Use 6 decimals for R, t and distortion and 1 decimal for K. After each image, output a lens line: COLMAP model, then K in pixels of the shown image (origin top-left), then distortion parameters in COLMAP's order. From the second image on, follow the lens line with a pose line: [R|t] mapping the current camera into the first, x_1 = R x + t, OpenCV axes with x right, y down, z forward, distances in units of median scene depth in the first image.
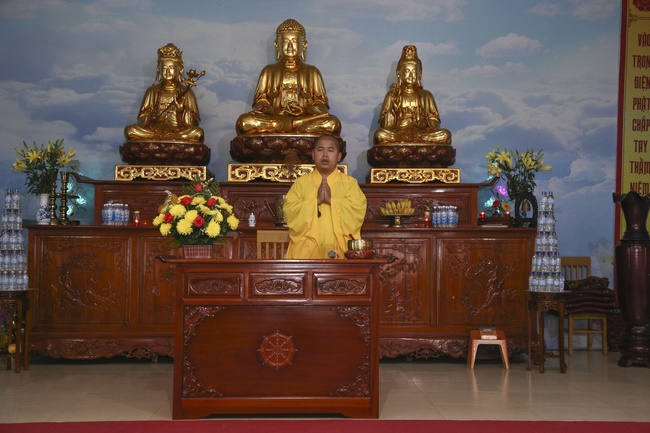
lens RADIAL K [[1026.9, 0, 325.0], [0, 1026.9, 216.5], [0, 0, 1]] dist [0.130652, -0.048580]
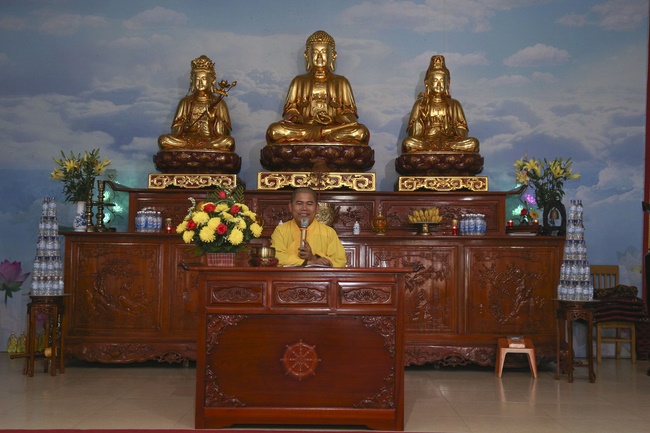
lens RADIAL K [[898.0, 0, 325.0], [0, 898.0, 216.5], [0, 0, 1]] dist [0.028353, 0.094789]
pose [[0.998789, 0.002028, -0.049157, 0.015682], [-0.002474, 0.999956, -0.008996, 0.000352], [0.049136, 0.009107, 0.998751, 0.117737]]
